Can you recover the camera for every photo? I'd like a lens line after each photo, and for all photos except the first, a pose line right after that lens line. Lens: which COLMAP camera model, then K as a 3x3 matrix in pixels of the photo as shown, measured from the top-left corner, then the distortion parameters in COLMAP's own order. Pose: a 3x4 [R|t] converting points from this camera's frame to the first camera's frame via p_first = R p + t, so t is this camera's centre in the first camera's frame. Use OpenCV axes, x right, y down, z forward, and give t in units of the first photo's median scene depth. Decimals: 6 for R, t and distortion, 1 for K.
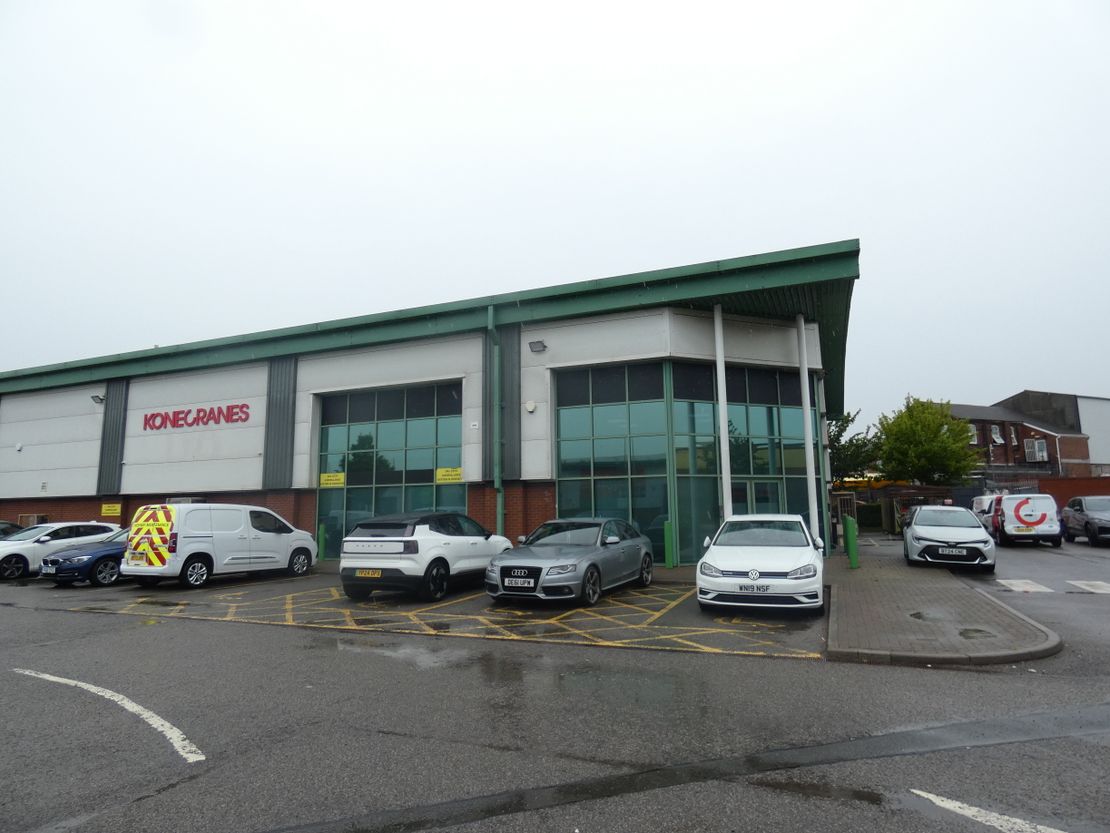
lens RADIAL K [[654.1, 0, 555.1], [0, 654.1, 417.5], [0, 0, 1]] dist [-0.006010, -0.000858]
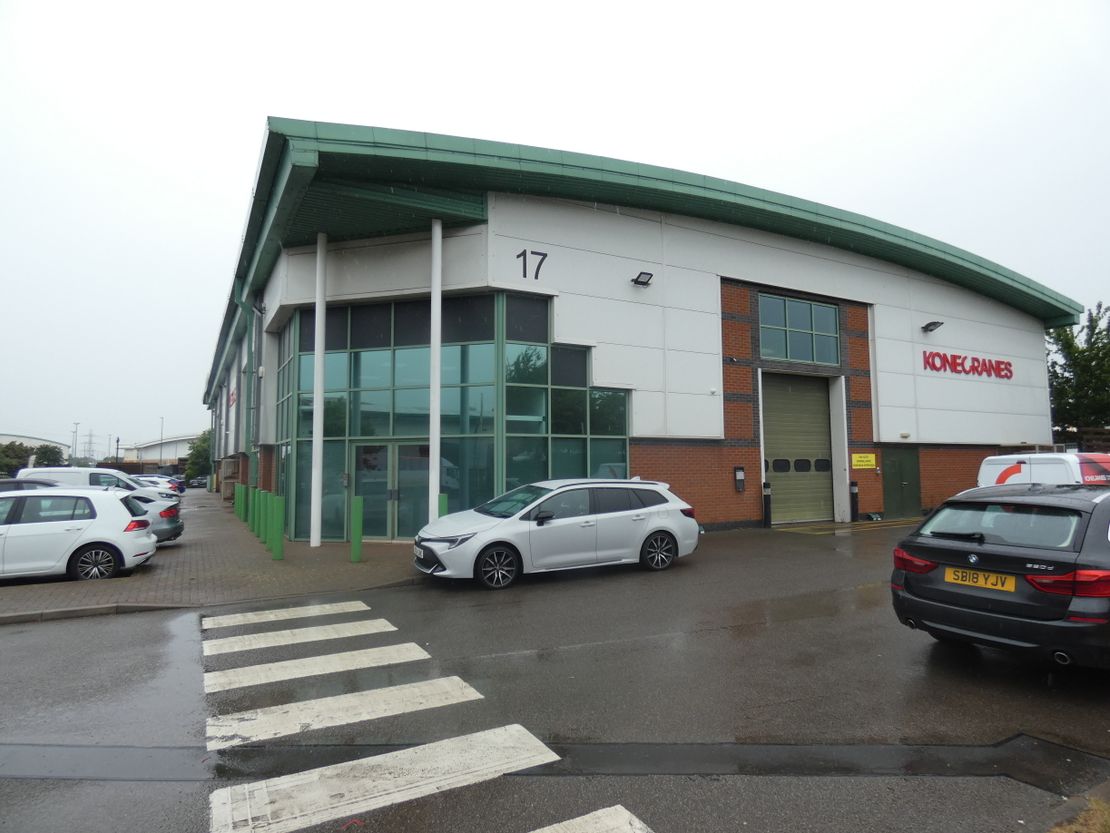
lens RADIAL K [[654.1, 0, 556.2], [0, 654.1, 413.9], [0, 0, 1]] dist [-0.006010, -0.000858]
pose [[0.609689, 0.069317, 0.789604, -1.619667], [-0.115077, 0.993355, 0.001653, 0.133076], [-0.784243, -0.091874, 0.613614, 0.874480]]
